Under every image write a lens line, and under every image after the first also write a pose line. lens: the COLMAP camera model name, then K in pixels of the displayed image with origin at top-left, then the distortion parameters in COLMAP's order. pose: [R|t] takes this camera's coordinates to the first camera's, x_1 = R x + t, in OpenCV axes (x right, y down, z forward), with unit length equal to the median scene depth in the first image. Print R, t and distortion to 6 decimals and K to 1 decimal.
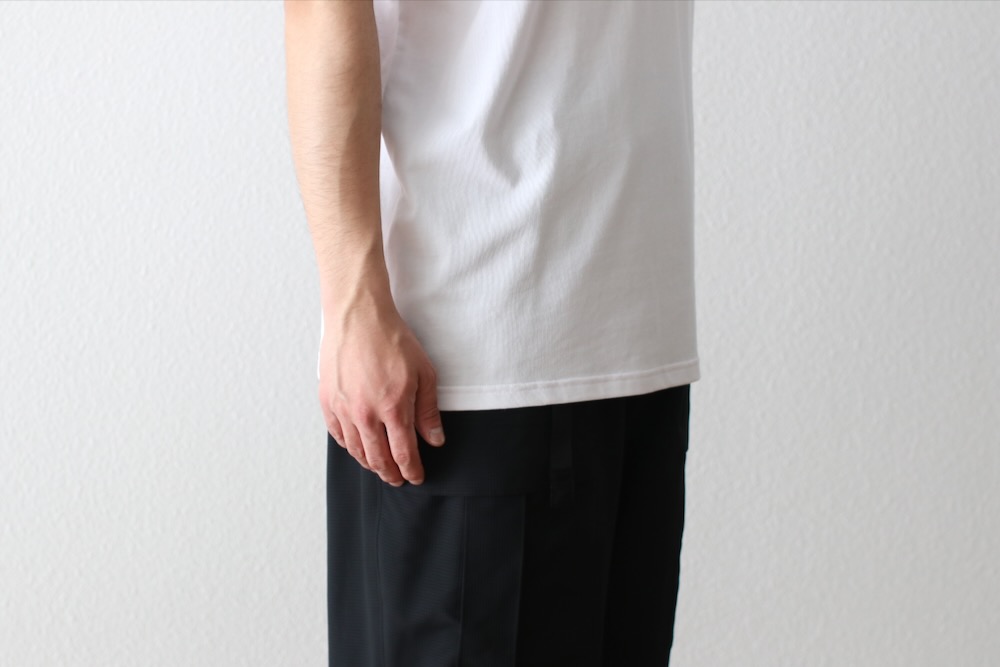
lens RADIAL K [[2518.5, 0, 500.0], [0, 2518.5, 333.5], [0, 0, 1]] dist [-0.162911, 0.086716]
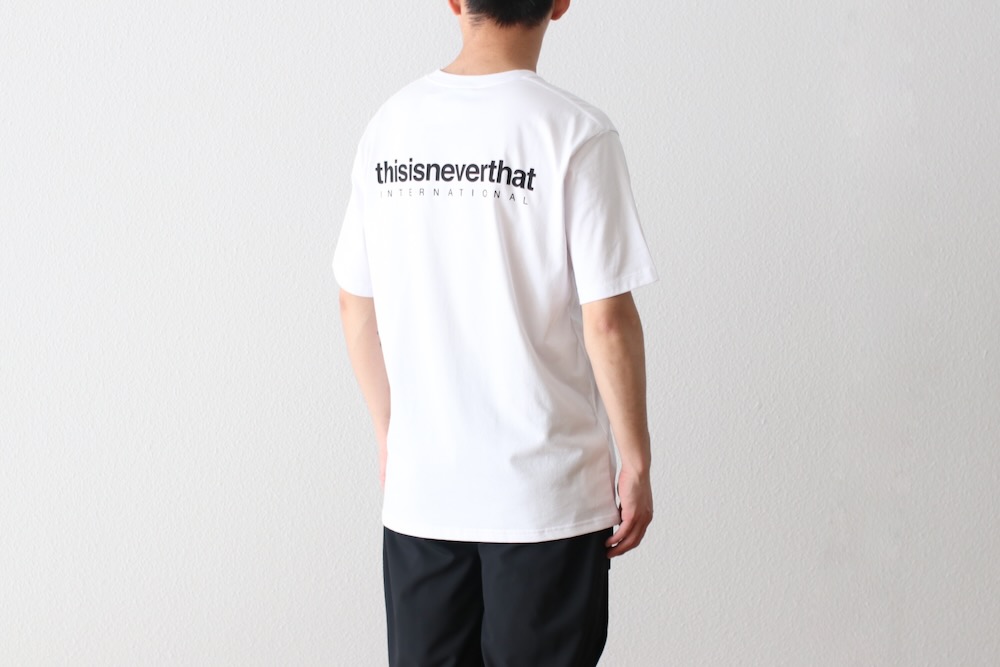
lens RADIAL K [[2220.2, 0, 500.0], [0, 2220.2, 333.5], [0, 0, 1]] dist [-0.141928, -0.223673]
pose [[0.999975, 0.001693, -0.006854, 0.061737], [-0.002125, 0.997982, -0.063456, -0.009634], [0.006733, 0.063469, 0.997961, -0.504844]]
